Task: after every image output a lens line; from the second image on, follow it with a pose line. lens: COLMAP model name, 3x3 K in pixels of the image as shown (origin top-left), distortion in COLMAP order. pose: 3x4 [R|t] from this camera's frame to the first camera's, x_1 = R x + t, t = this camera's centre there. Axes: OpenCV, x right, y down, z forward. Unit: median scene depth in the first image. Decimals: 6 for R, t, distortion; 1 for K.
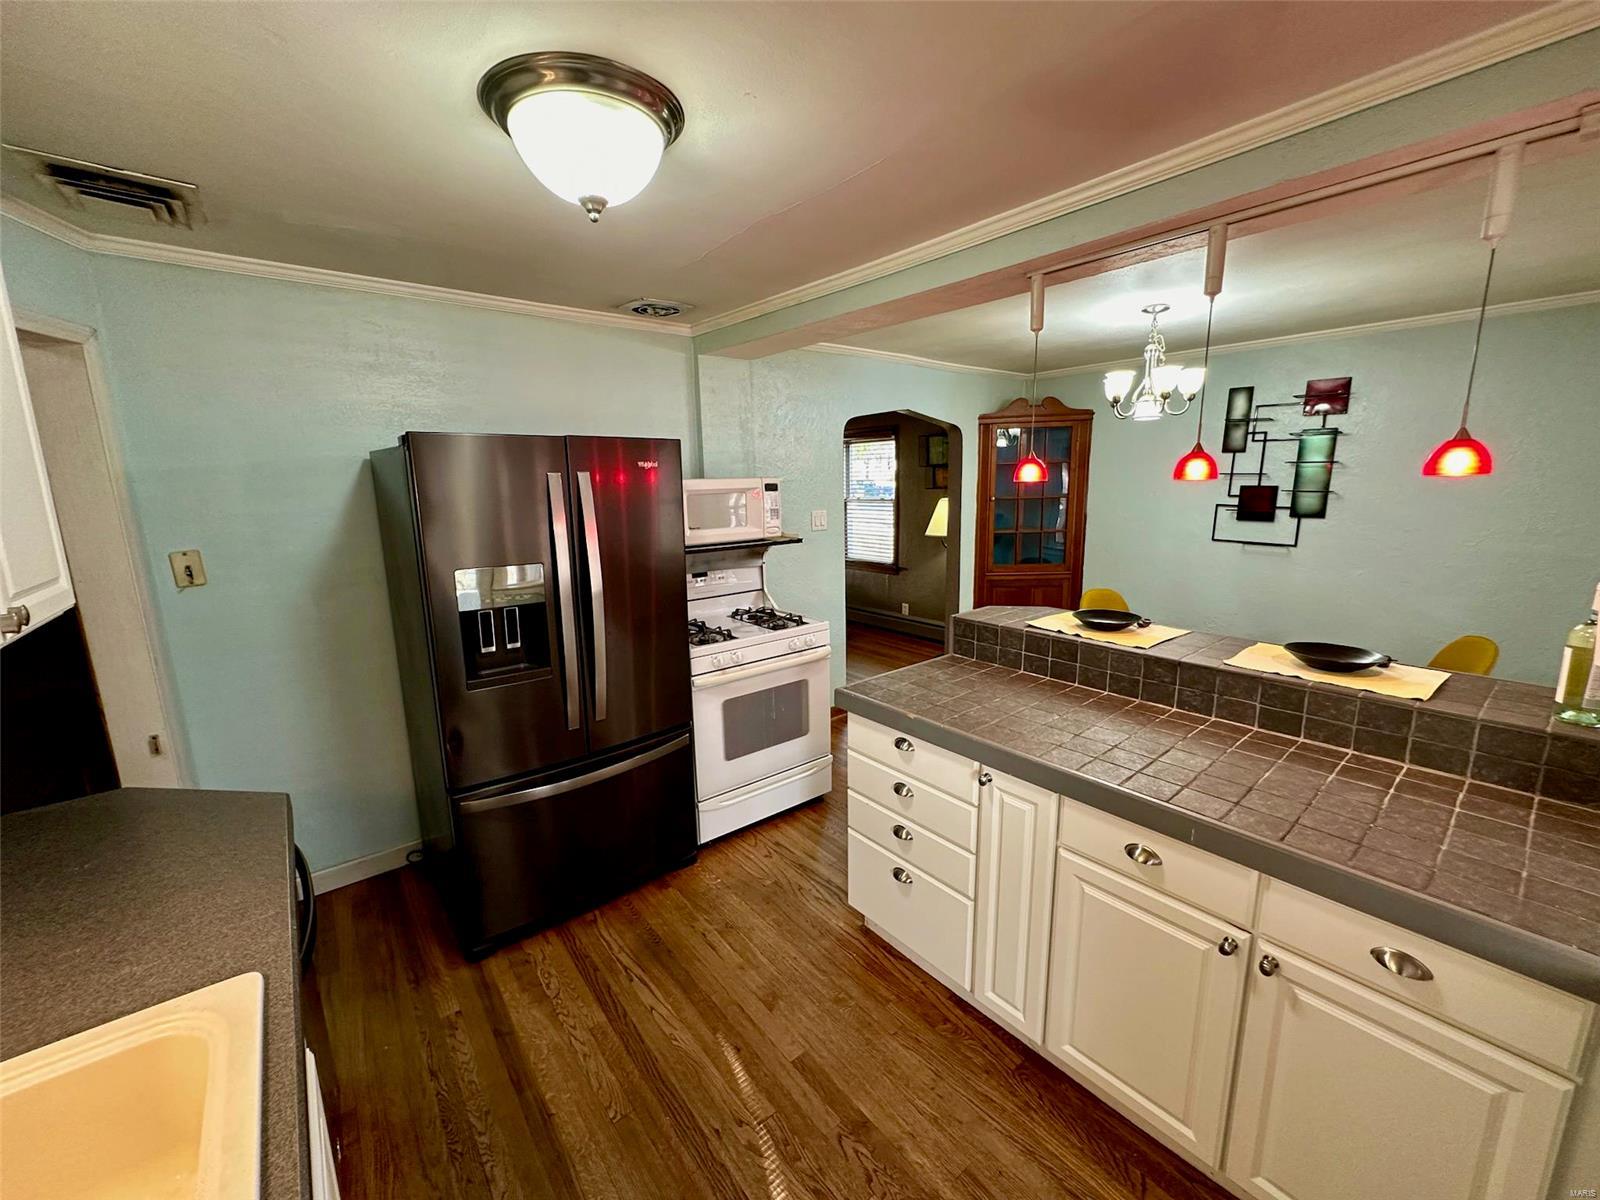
lens RADIAL K [[639.7, 0, 801.3], [0, 639.7, 610.5], [0, 0, 1]] dist [-0.003752, 0.000771]
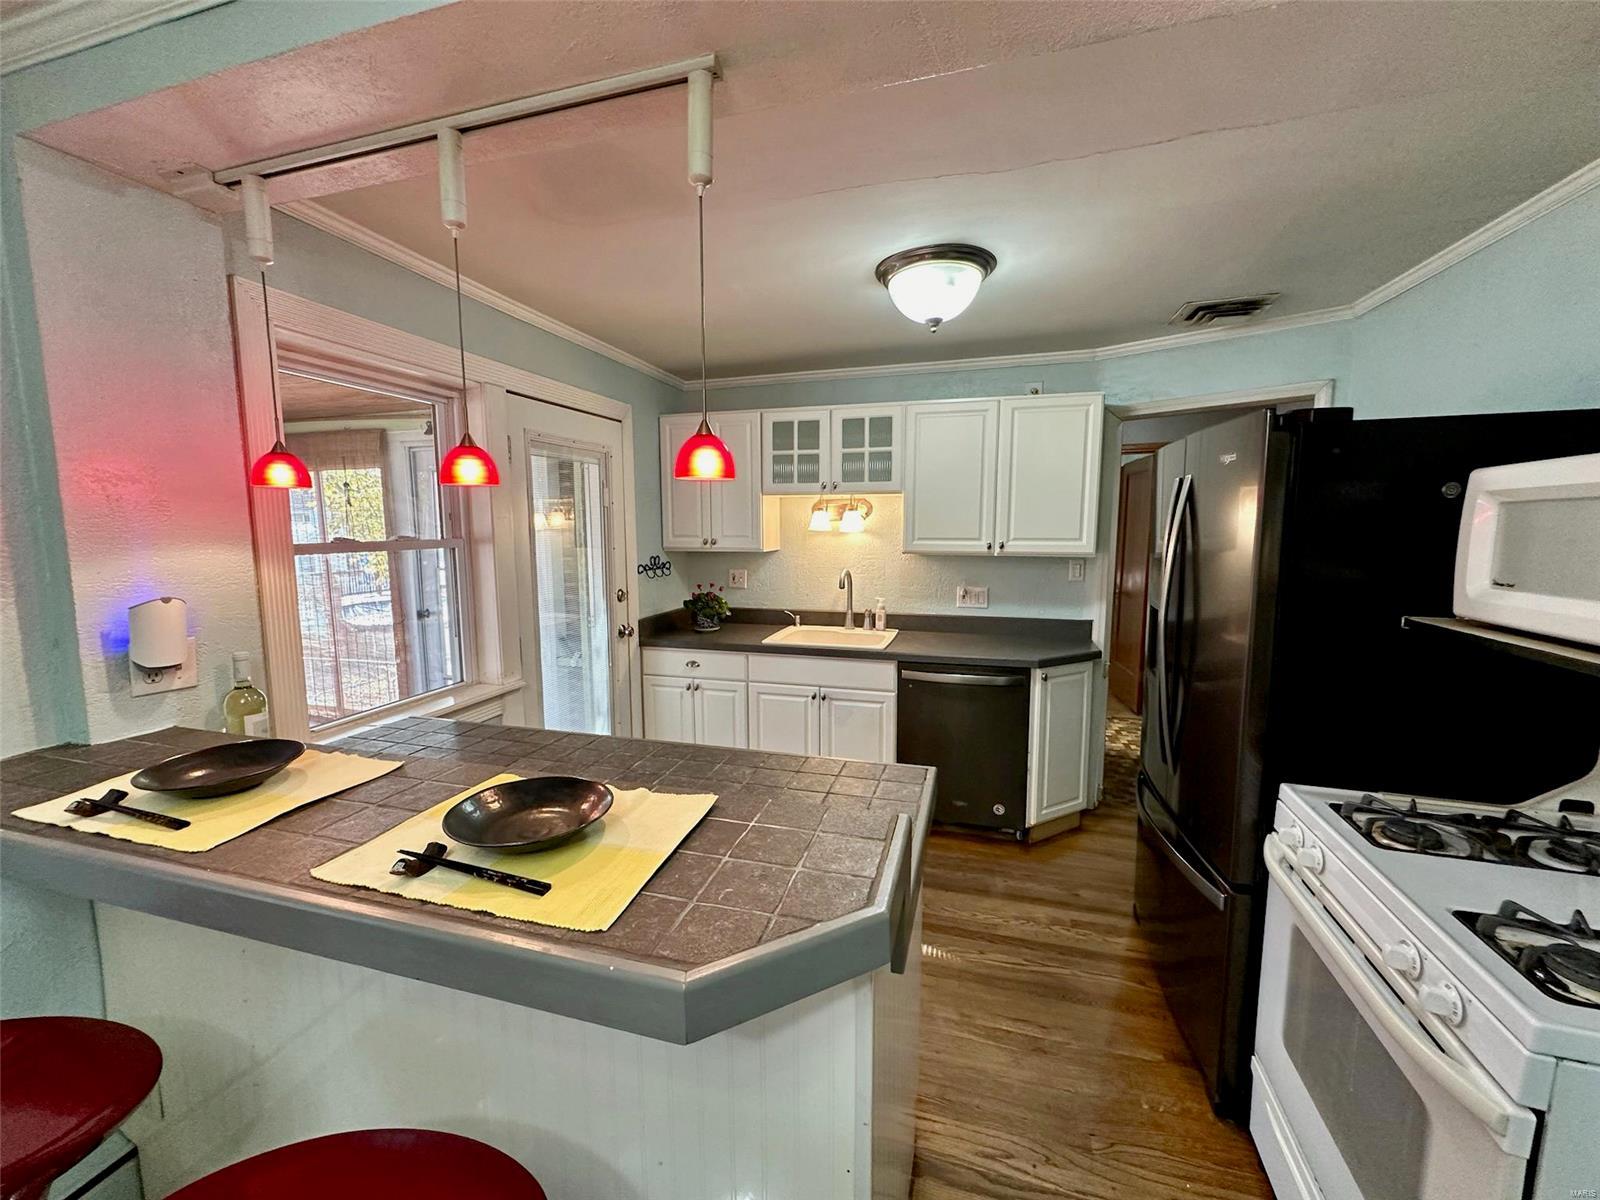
lens RADIAL K [[639.7, 0, 797.8], [0, 639.7, 601.0], [0, 0, 1]] dist [-0.003752, 0.000771]
pose [[-0.829129, 0.090037, -0.551759, 0.308531], [-0.093102, 0.950926, 0.295079, -0.140446], [0.551251, 0.296028, -0.780058, 0.770235]]
